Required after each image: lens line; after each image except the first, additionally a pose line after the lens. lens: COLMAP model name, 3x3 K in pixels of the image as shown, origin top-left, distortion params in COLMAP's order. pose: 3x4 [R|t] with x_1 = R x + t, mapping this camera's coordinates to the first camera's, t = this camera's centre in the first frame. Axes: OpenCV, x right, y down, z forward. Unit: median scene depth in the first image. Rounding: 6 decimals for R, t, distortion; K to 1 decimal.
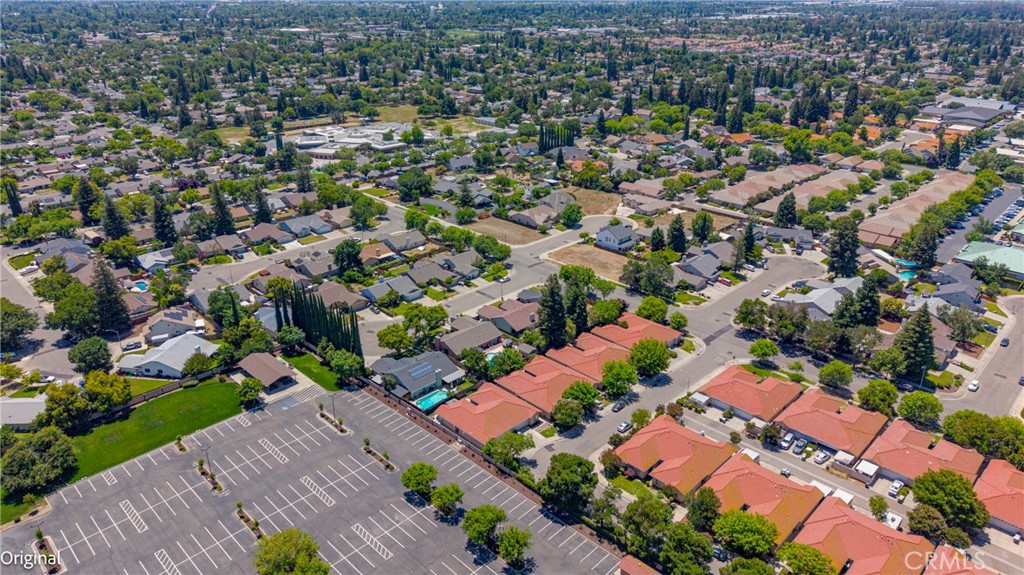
lens RADIAL K [[682.7, 0, 512.5], [0, 682.7, 283.4], [0, 0, 1]] dist [0.018968, -0.012102]
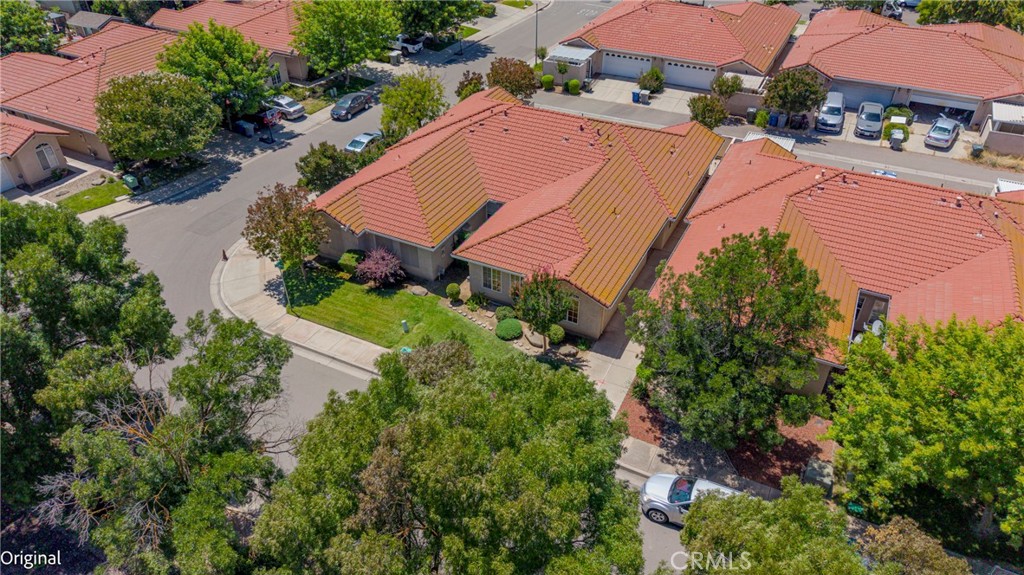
lens RADIAL K [[682.7, 0, 513.9], [0, 682.7, 282.7], [0, 0, 1]] dist [0.018968, -0.012102]
pose [[0.952693, -0.177876, 0.246448, 0.142564], [0.123227, 0.967278, 0.221784, 0.213250], [-0.277834, -0.180923, 0.943438, 0.686103]]
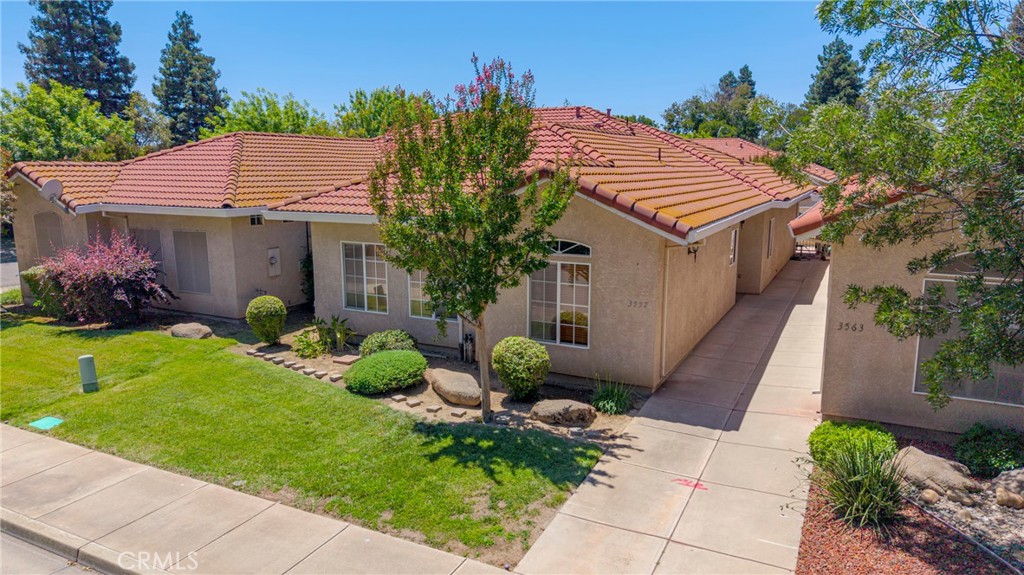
lens RADIAL K [[682.7, 0, 515.6], [0, 682.7, 295.5], [0, 0, 1]] dist [0.018968, -0.012102]
pose [[0.951843, -0.043980, 0.303414, 0.181632], [0.111823, 0.971283, -0.210012, 0.281467], [-0.285464, 0.233827, 0.929427, 0.809347]]
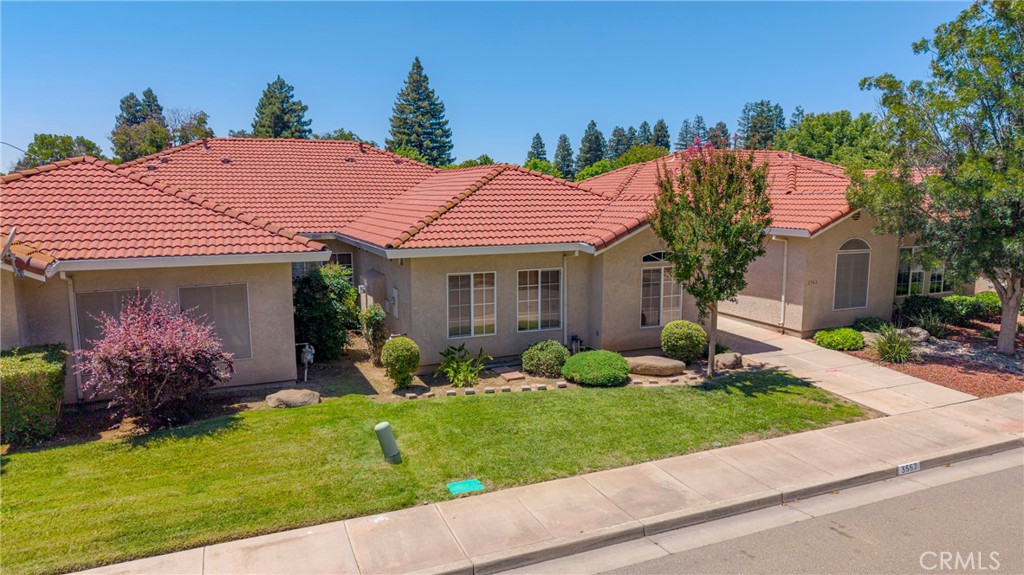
lens RADIAL K [[682.7, 0, 510.4], [0, 682.7, 285.2], [0, 0, 1]] dist [0.018968, -0.012102]
pose [[0.369468, -0.113509, 0.922285, 0.107217], [0.370728, 0.928108, -0.034288, 0.261818], [-0.852088, 0.354585, 0.384987, 0.852962]]
